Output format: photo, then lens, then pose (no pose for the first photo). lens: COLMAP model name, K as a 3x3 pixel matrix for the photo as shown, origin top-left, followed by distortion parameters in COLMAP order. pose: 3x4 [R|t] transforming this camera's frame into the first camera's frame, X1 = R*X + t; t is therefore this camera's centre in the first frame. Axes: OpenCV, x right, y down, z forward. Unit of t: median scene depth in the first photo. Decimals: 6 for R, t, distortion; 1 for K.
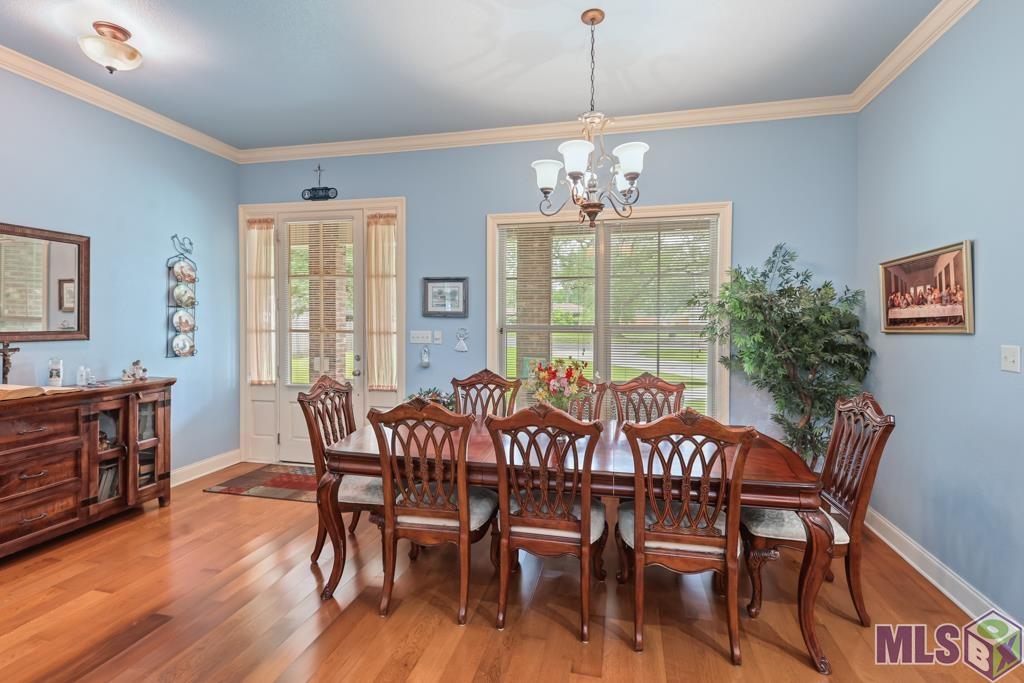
lens RADIAL K [[476.4, 0, 520.7], [0, 476.4, 328.9], [0, 0, 1]] dist [0.004872, -0.001897]
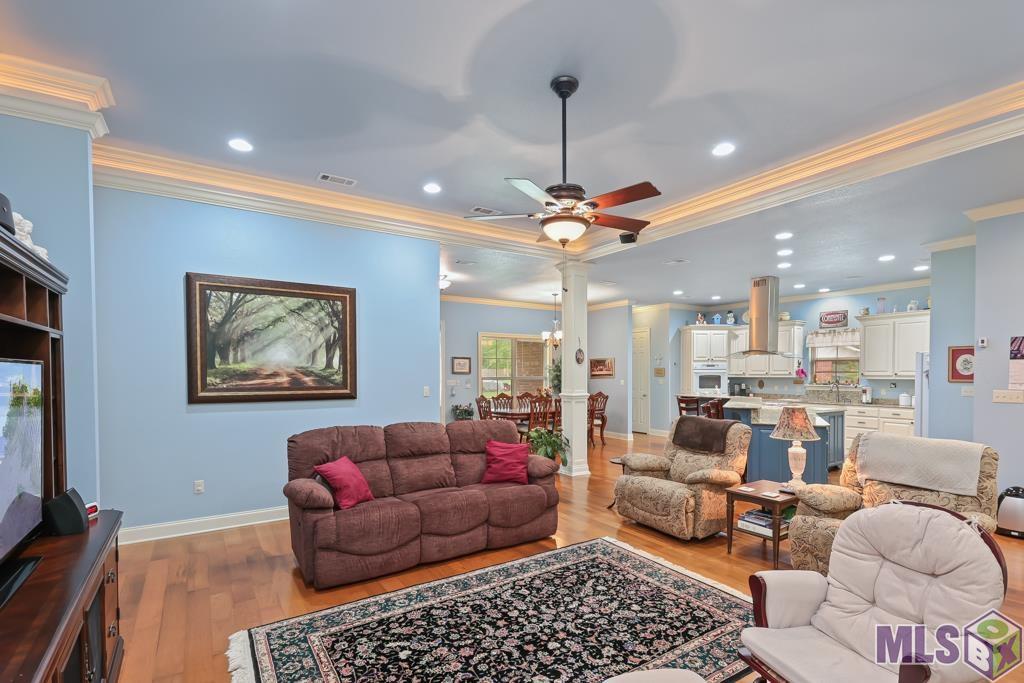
lens RADIAL K [[476.4, 0, 524.8], [0, 476.4, 384.9], [0, 0, 1]] dist [0.004872, -0.001897]
pose [[0.687902, -0.024013, 0.725407, -1.763627], [0.009662, 0.999667, 0.023930, -0.025542], [-0.725740, -0.009453, 0.687904, -0.901603]]
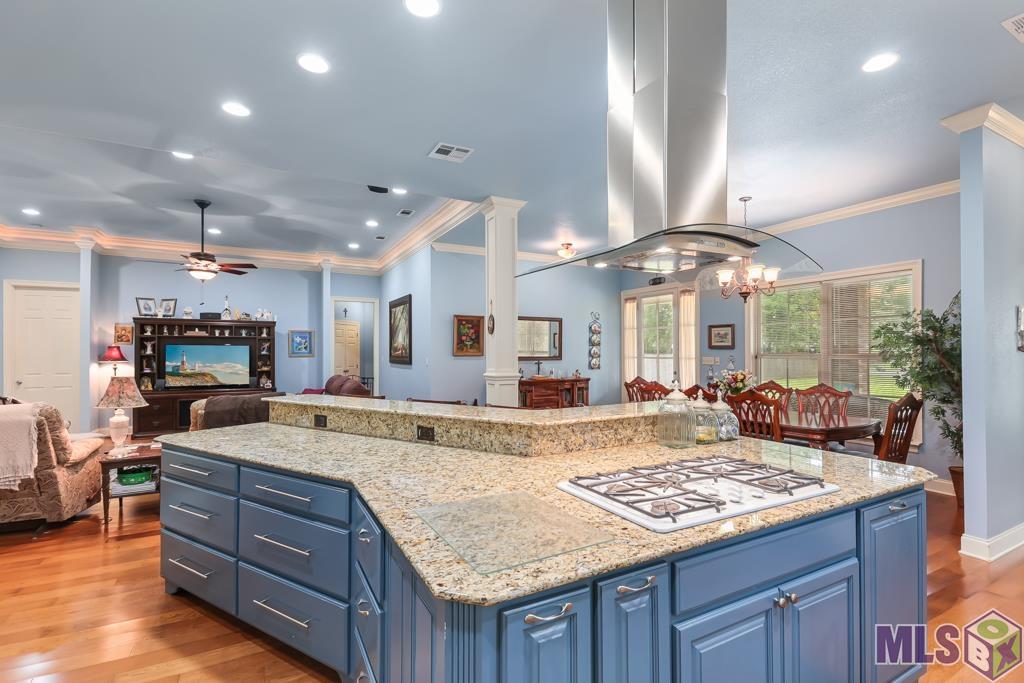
lens RADIAL K [[476.4, 0, 512.8], [0, 476.4, 349.1], [0, 0, 1]] dist [0.004872, -0.001897]
pose [[0.654592, -0.011600, -0.755893, 0.660854], [-0.003160, 0.999832, -0.018080, 0.009514], [0.755976, 0.014223, 0.654445, -0.670025]]
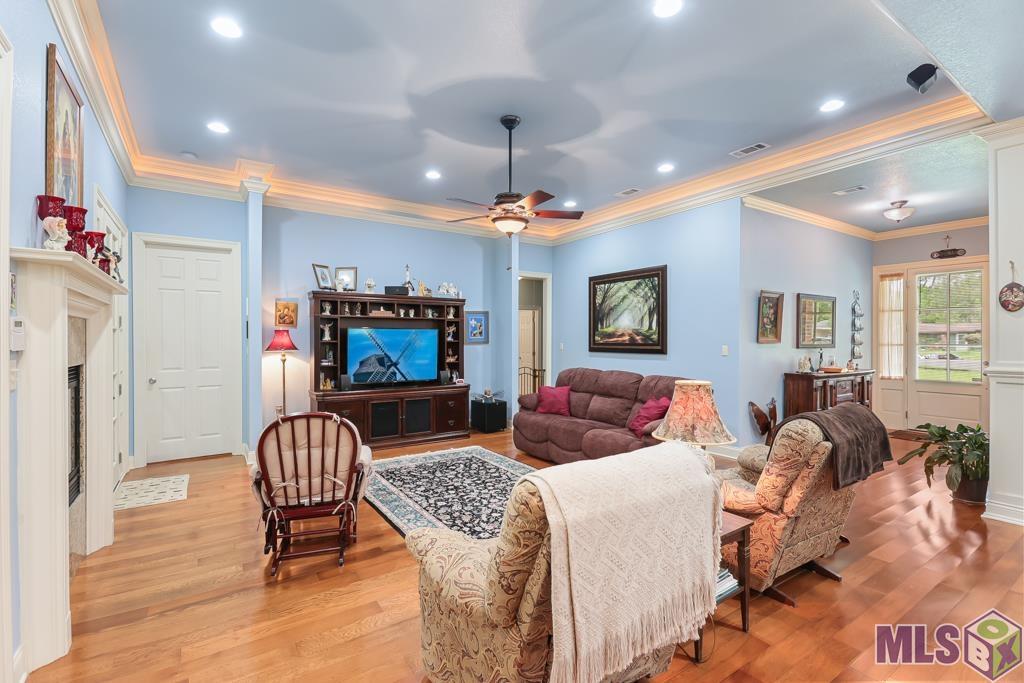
lens RADIAL K [[476.4, 0, 509.3], [0, 476.4, 341.2], [0, 0, 1]] dist [0.004872, -0.001897]
pose [[0.715077, -0.002559, -0.699041, -0.404718], [-0.003081, 0.999972, -0.006813, 0.008292], [0.699039, 0.007026, 0.715049, -1.177874]]
